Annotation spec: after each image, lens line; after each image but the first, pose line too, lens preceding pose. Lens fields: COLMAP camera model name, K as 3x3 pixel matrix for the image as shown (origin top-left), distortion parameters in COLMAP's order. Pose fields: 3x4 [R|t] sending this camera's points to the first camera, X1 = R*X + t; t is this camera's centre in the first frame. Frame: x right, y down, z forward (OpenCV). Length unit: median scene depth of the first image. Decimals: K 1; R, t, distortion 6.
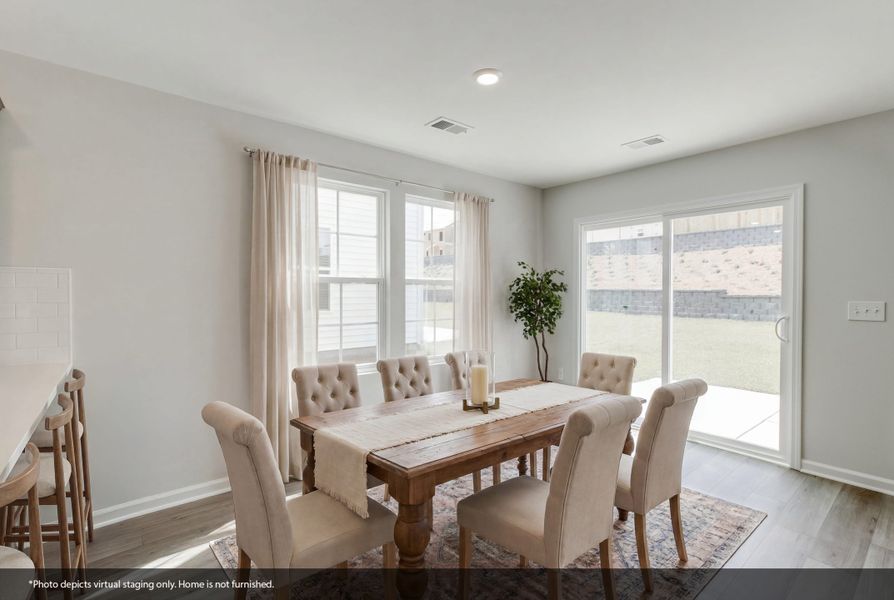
lens RADIAL K [[417.6, 0, 451.7], [0, 417.6, 295.0], [0, 0, 1]] dist [-0.000905, 0.002770]
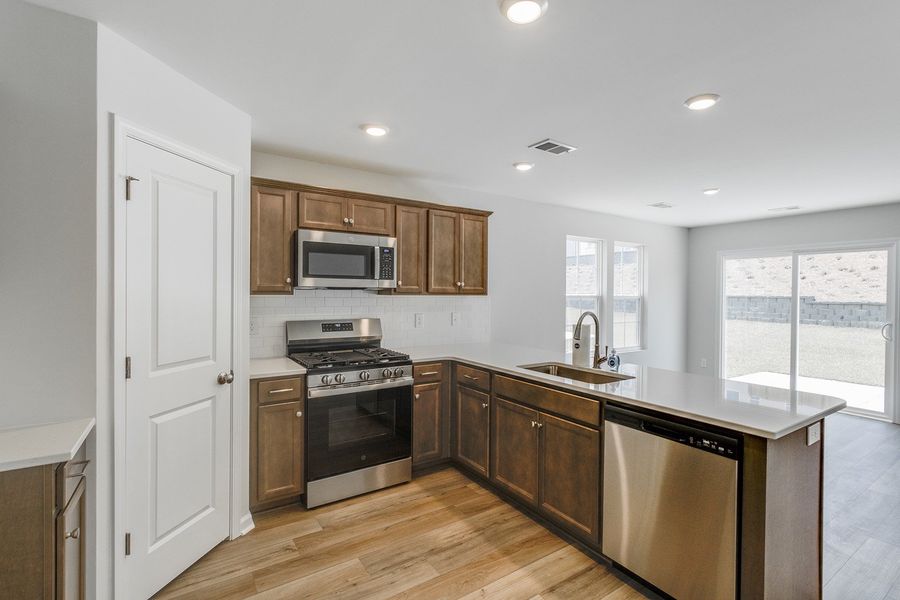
lens RADIAL K [[417.3, 0, 450.6], [0, 417.3, 295.7], [0, 0, 1]] dist [0.004490, -0.001102]
pose [[0.993456, 0.006194, -0.114044, -0.600152], [-0.006306, 0.999980, -0.000616, -0.038536], [0.114038, 0.001331, 0.993476, -0.679172]]
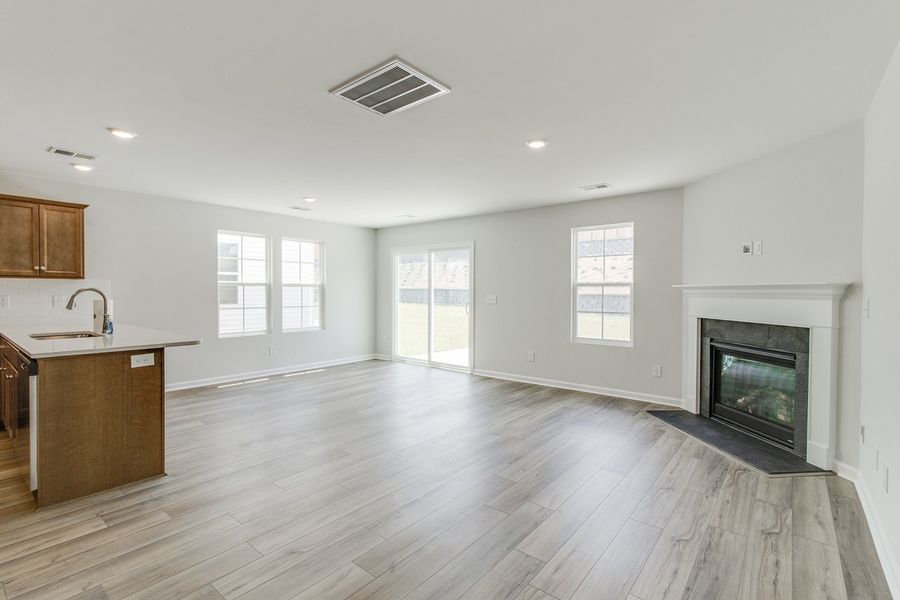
lens RADIAL K [[417.3, 0, 450.7], [0, 417.3, 296.9], [0, 0, 1]] dist [0.004490, -0.001102]
pose [[0.982353, -0.000794, 0.187034, 0.301215], [-0.000433, 0.999979, 0.006520, 0.008798], [-0.187036, -0.006486, 0.982332, -1.031775]]
